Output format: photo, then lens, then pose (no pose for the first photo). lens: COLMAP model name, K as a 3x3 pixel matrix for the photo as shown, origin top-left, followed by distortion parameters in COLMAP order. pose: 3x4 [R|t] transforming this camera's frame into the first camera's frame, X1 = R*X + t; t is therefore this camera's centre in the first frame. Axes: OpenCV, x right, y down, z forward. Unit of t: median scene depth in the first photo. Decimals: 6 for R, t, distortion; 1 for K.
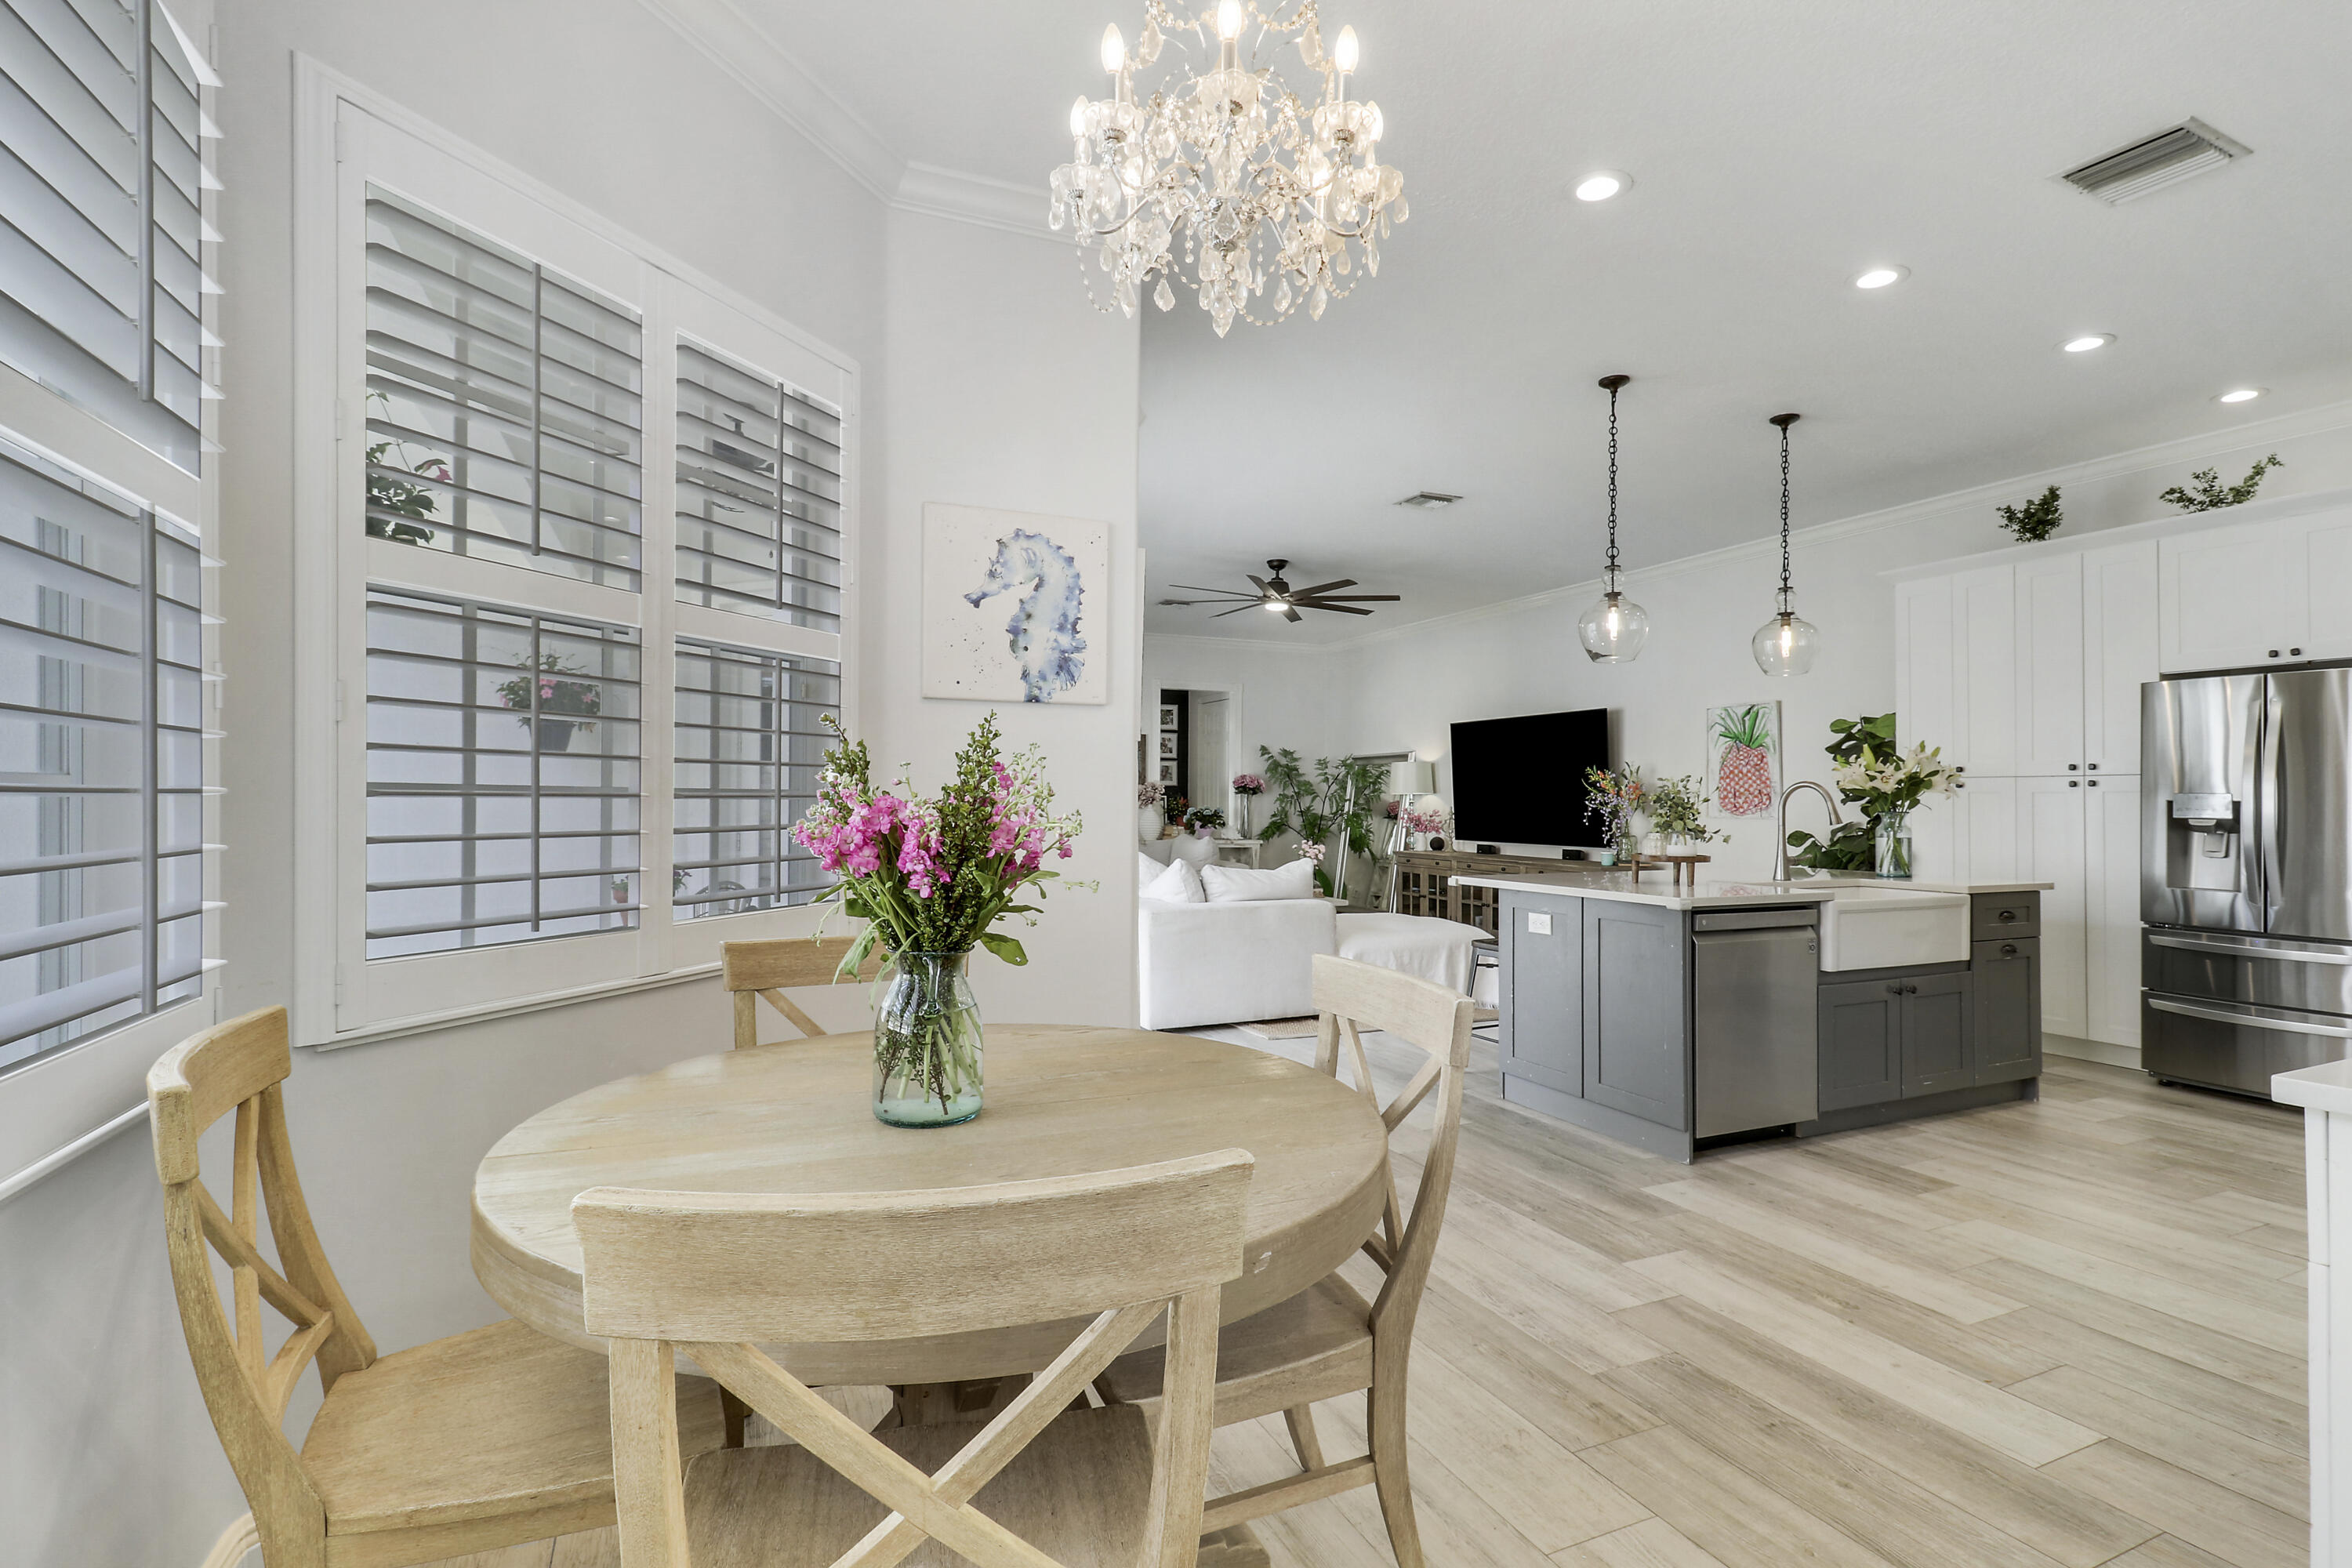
lens RADIAL K [[1103.7, 0, 1173.8], [0, 1103.7, 791.6], [0, 0, 1]] dist [-0.001212, -0.006543]
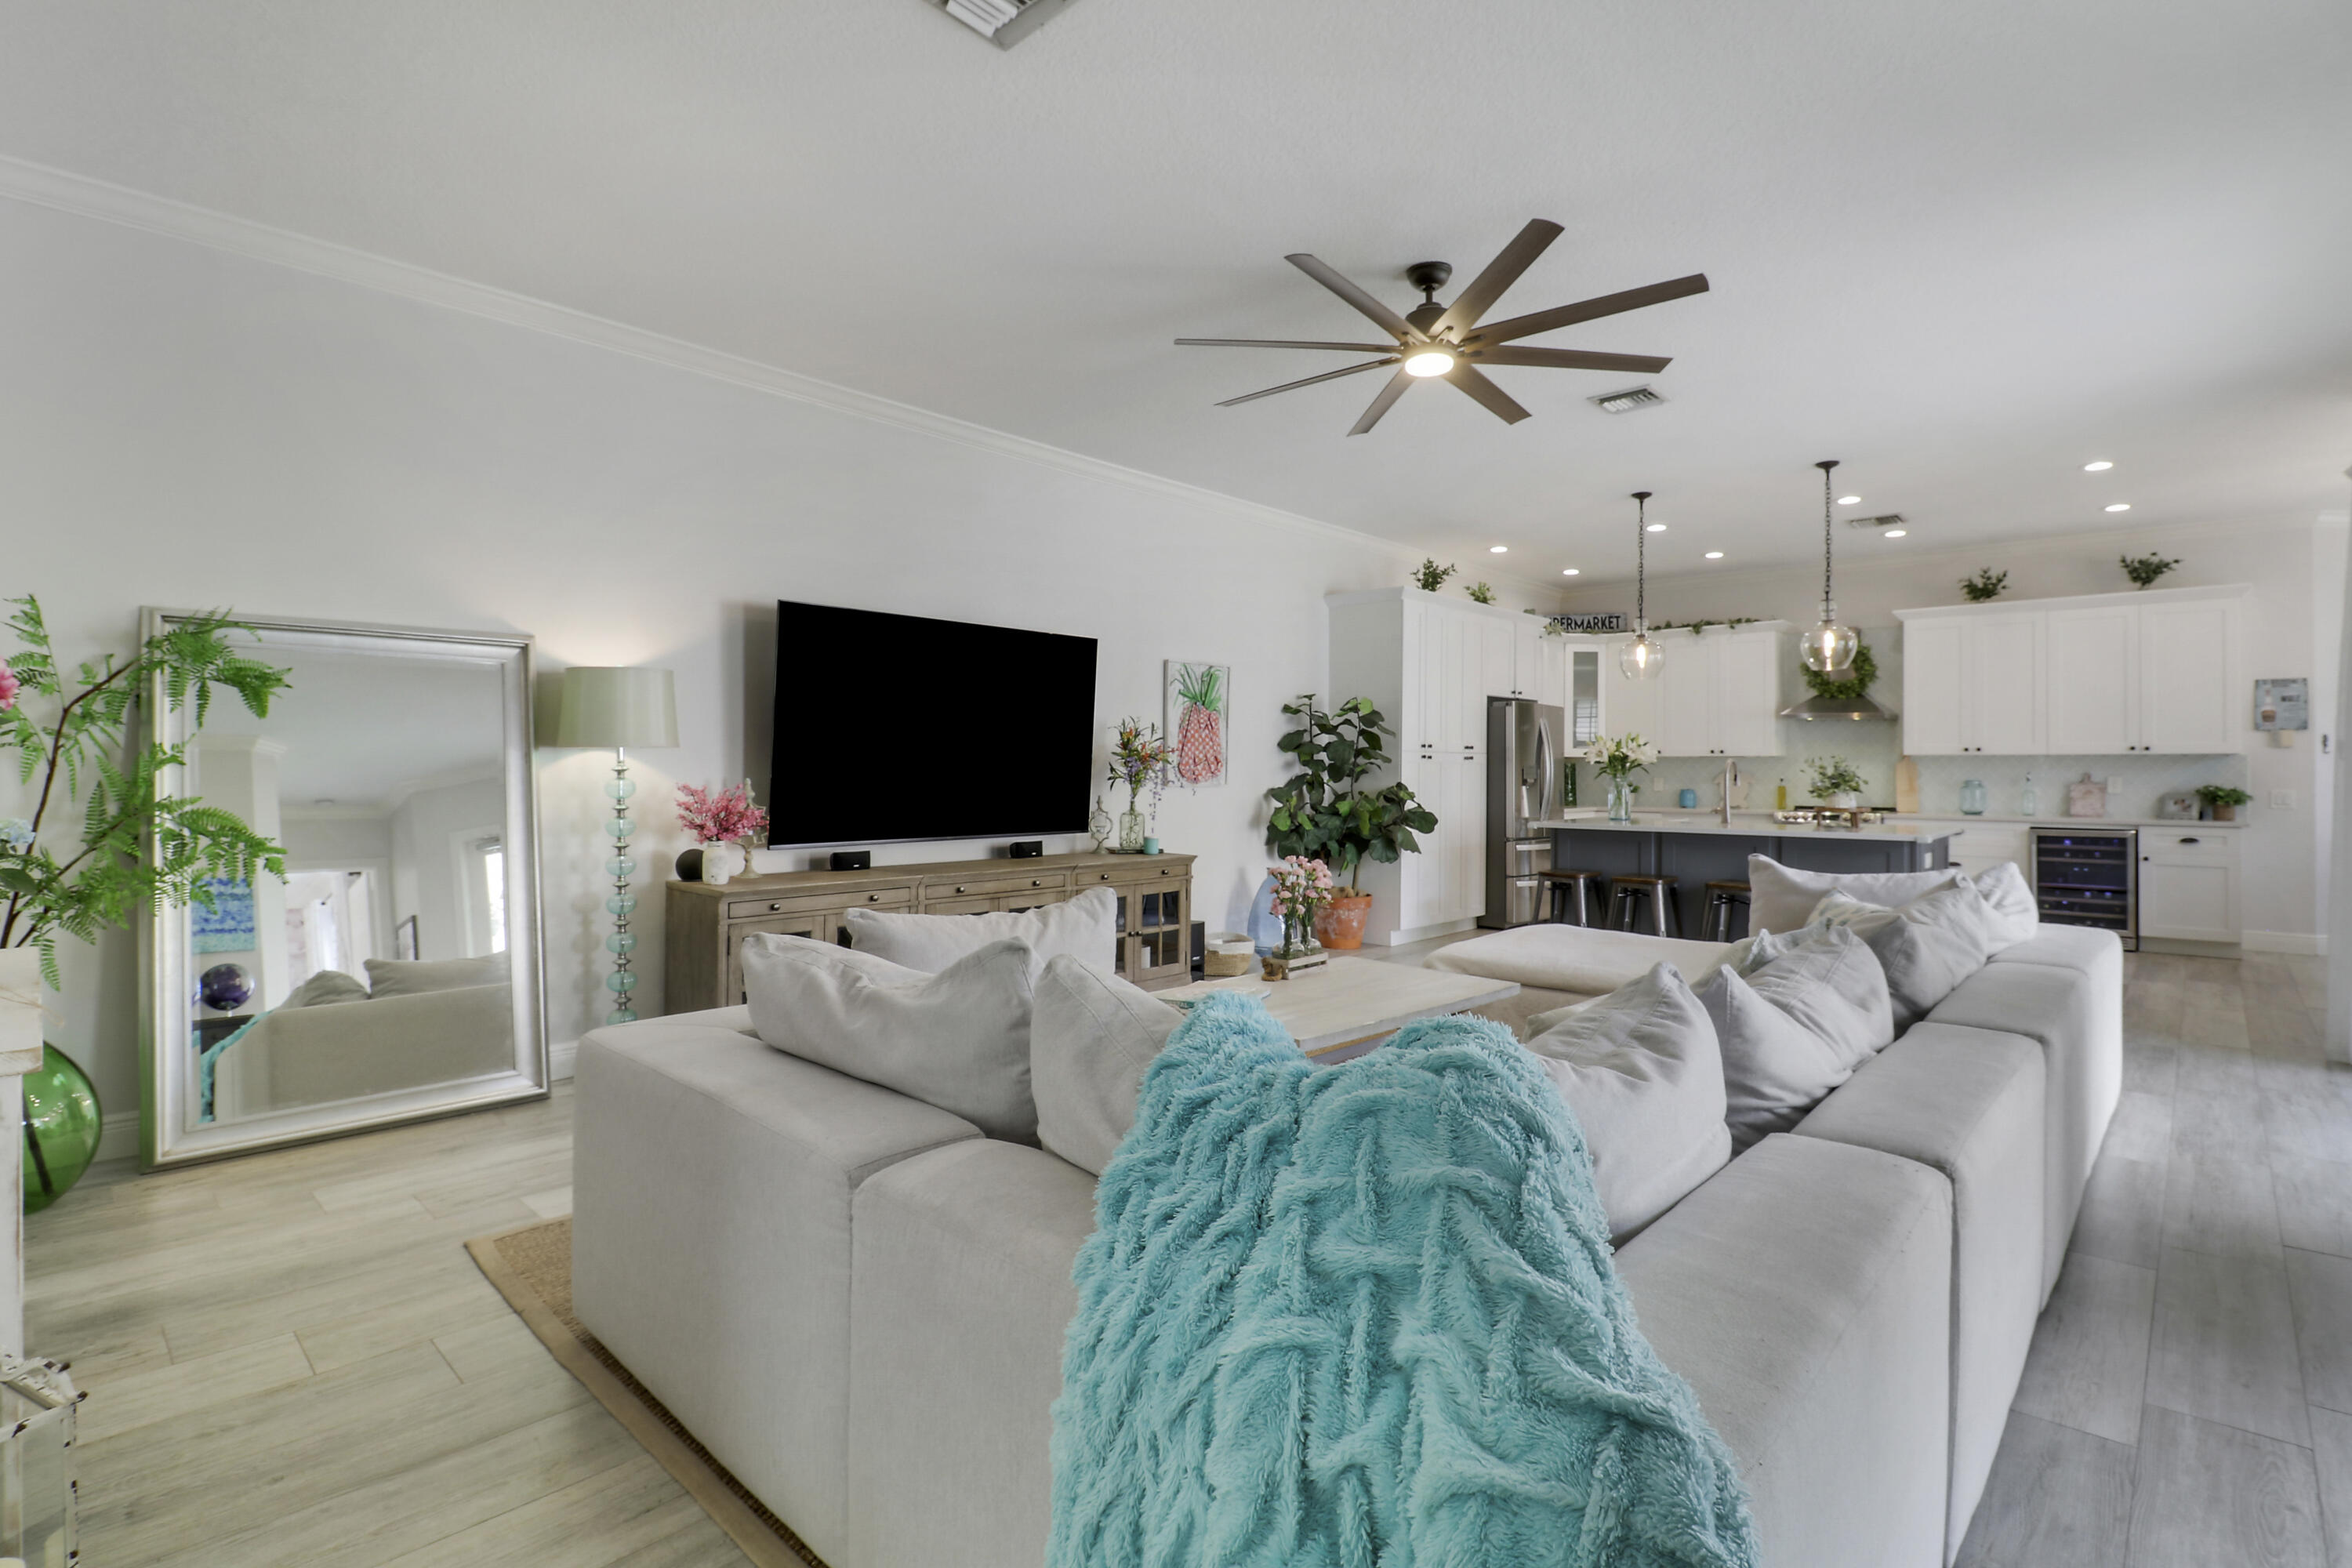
lens RADIAL K [[1103.7, 0, 1173.8], [0, 1103.7, 791.6], [0, 0, 1]] dist [-0.001212, -0.006543]
pose [[-0.374056, -0.004741, 0.927394, -0.315437], [-0.000328, 0.999988, 0.004979, 0.023524], [-0.927406, 0.001558, -0.374053, 1.362685]]
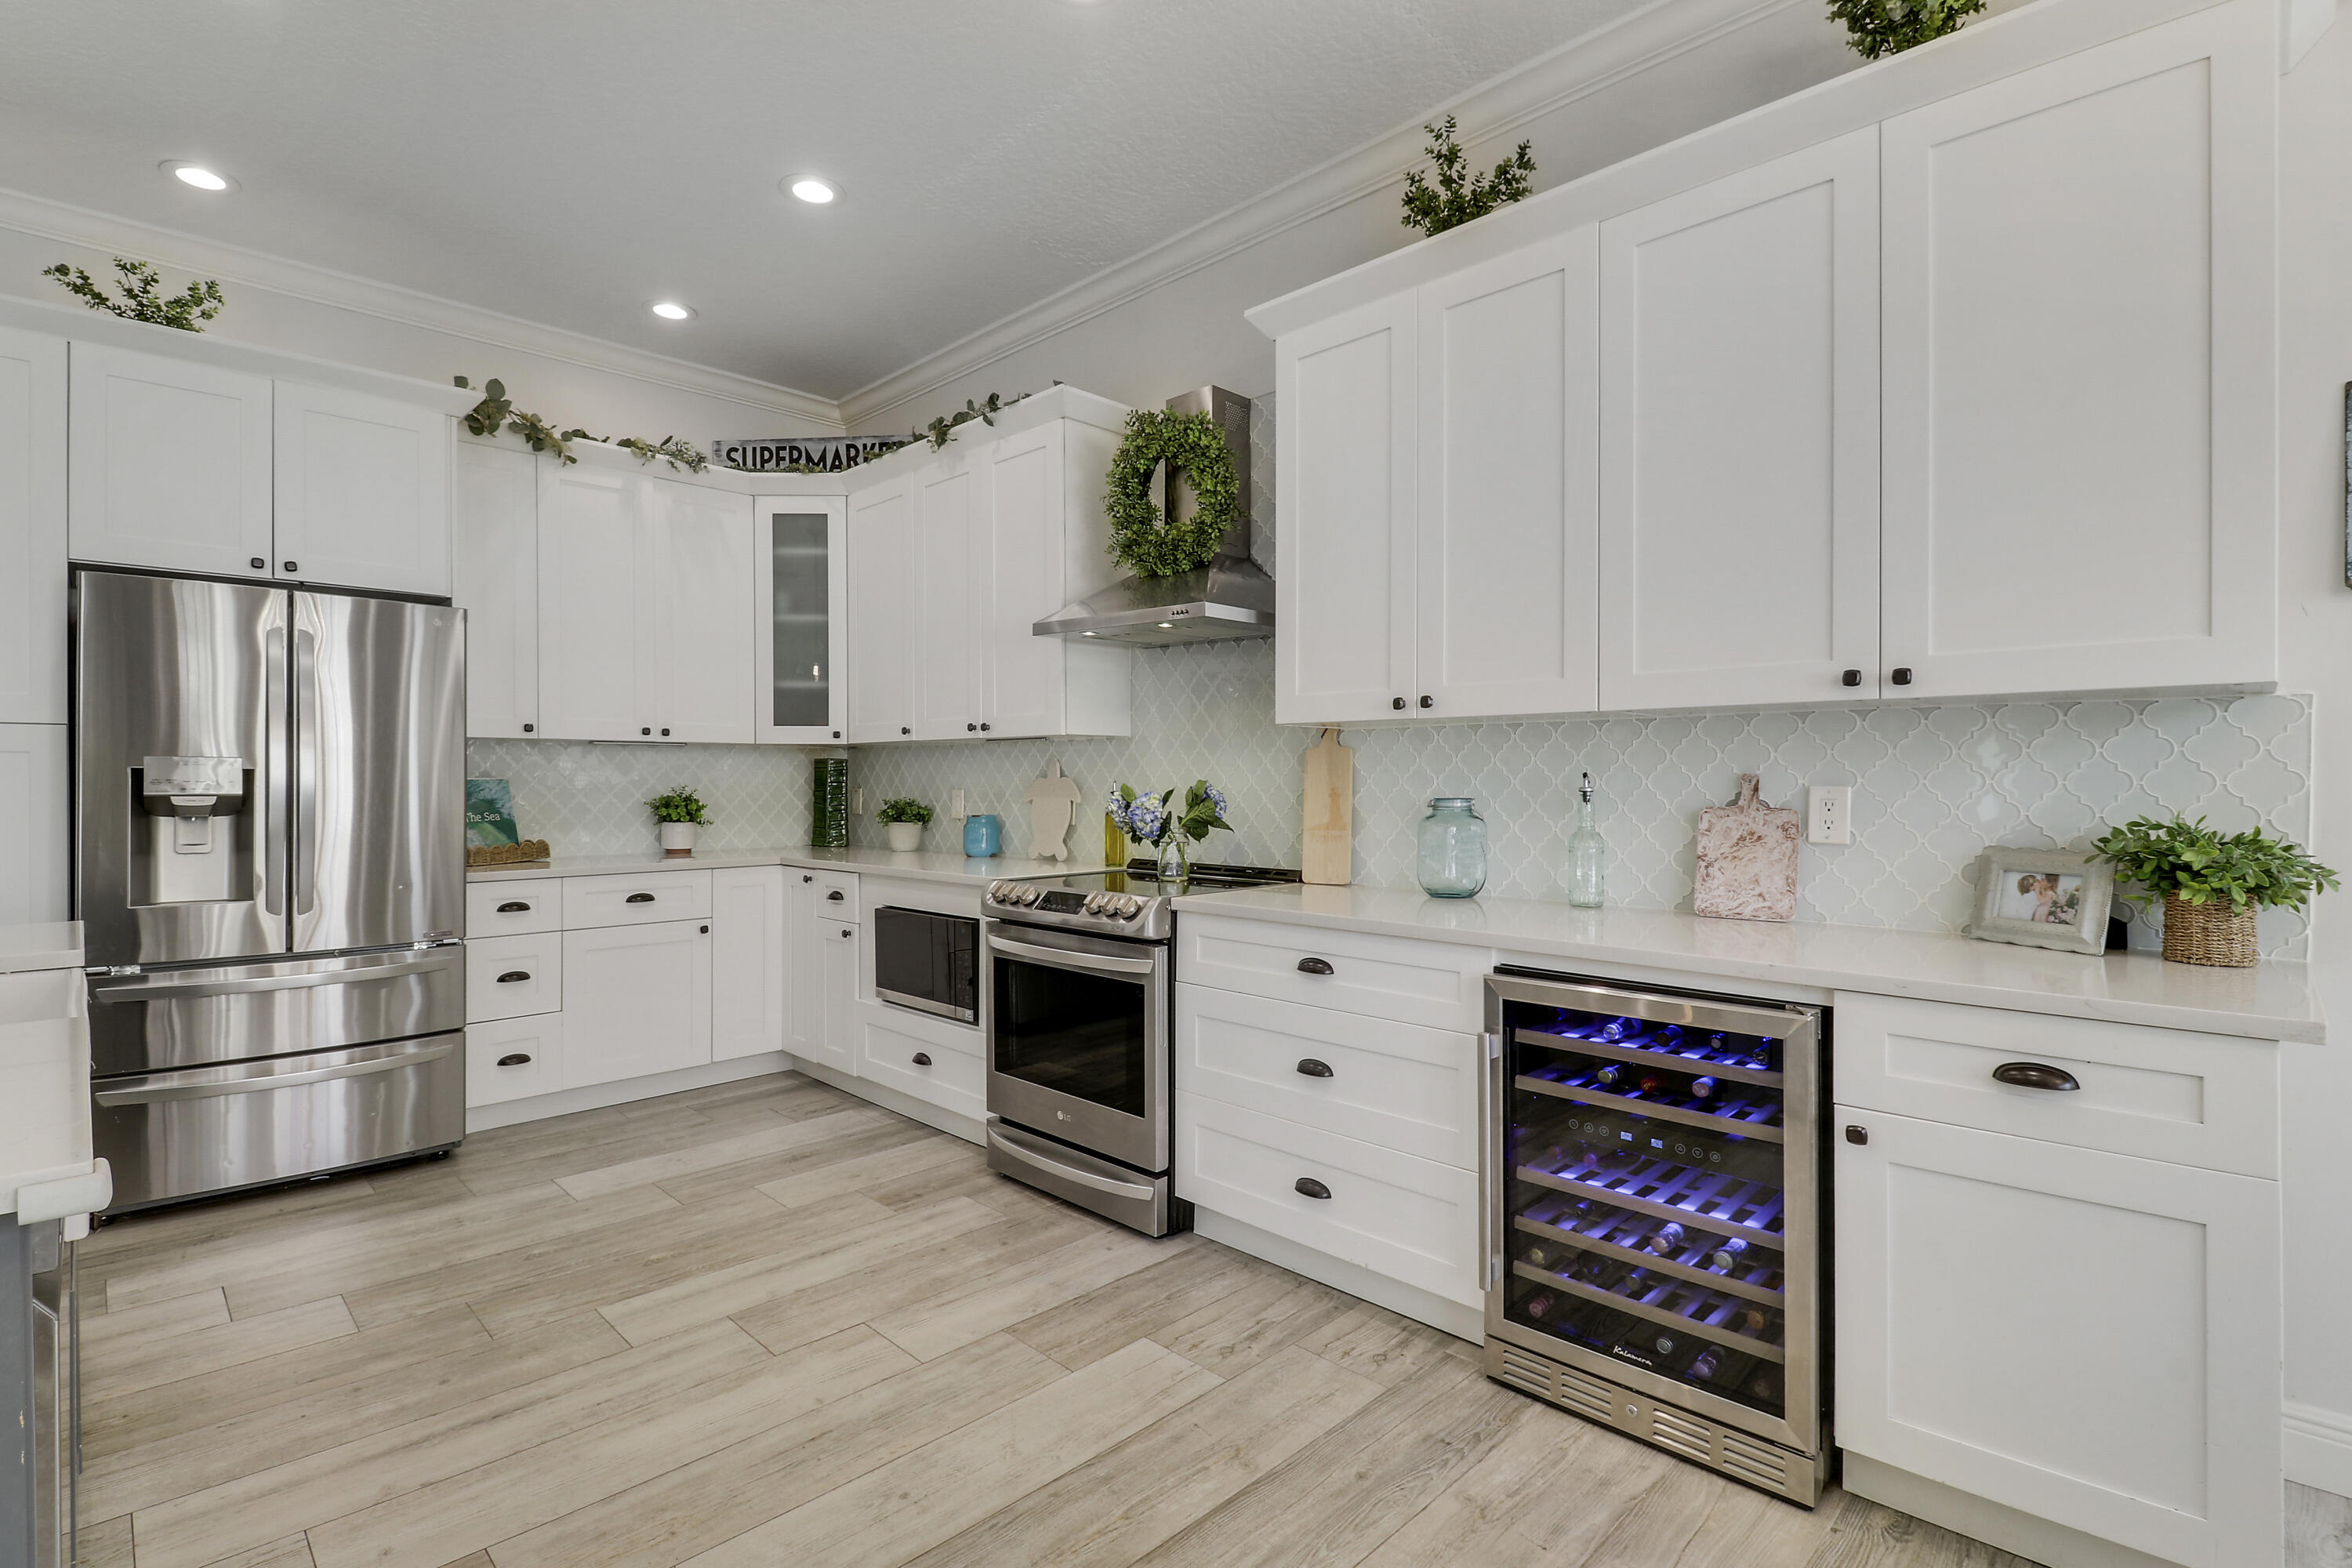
lens RADIAL K [[1103.0, 0, 1162.5], [0, 1103.0, 788.7], [0, 0, 1]] dist [-0.002764, -0.000614]
pose [[-0.340613, 0.004180, 0.940194, 0.083676], [0.001898, 0.999991, -0.003759, 0.015910], [-0.940202, 0.000504, -0.340618, 0.445842]]
